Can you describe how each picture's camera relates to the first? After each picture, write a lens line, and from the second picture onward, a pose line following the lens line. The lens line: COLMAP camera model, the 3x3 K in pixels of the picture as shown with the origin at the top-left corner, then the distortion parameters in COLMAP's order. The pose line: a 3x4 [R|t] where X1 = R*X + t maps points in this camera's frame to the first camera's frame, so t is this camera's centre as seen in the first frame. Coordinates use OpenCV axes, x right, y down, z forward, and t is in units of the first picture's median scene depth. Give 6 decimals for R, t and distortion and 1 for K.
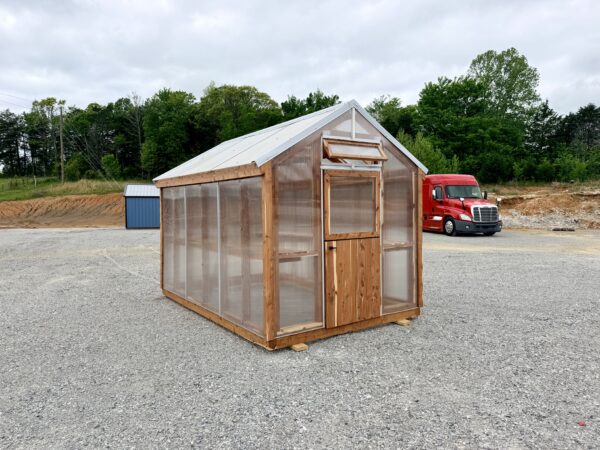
lens RADIAL K [[419.3, 0, 300.0], [0, 419.3, 225.0], [0, 0, 1]] dist [0.011873, -0.004764]
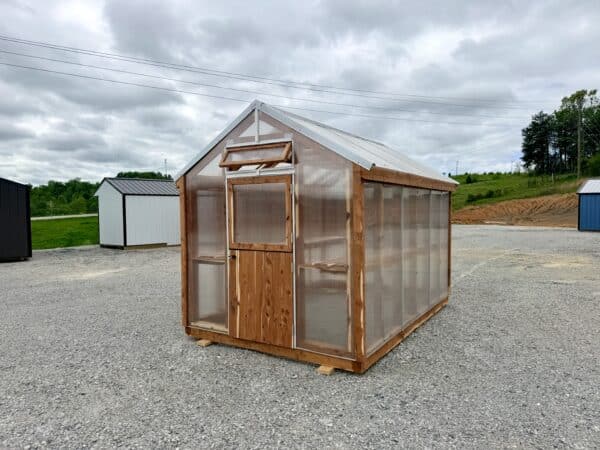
lens RADIAL K [[425.2, 0, 300.4], [0, 425.2, 217.8], [0, 0, 1]] dist [0.003394, -0.001444]
pose [[0.388774, 0.025090, -0.920992, 0.944712], [-0.033733, 0.999347, 0.012985, -0.049997], [0.920716, 0.026020, 0.389366, 0.668256]]
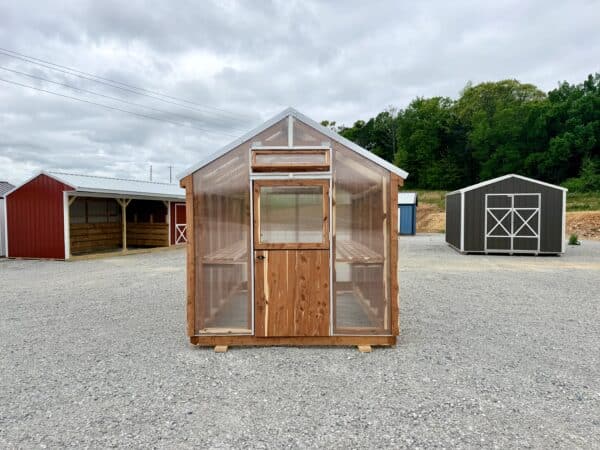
lens RADIAL K [[419.3, 0, 300.0], [0, 419.3, 225.0], [0, 0, 1]] dist [0.011873, -0.004764]
pose [[0.811788, 0.018197, -0.583668, 0.657841], [-0.027281, 0.999605, -0.006779, -0.016806], [0.583314, 0.021426, 0.811964, 0.207189]]
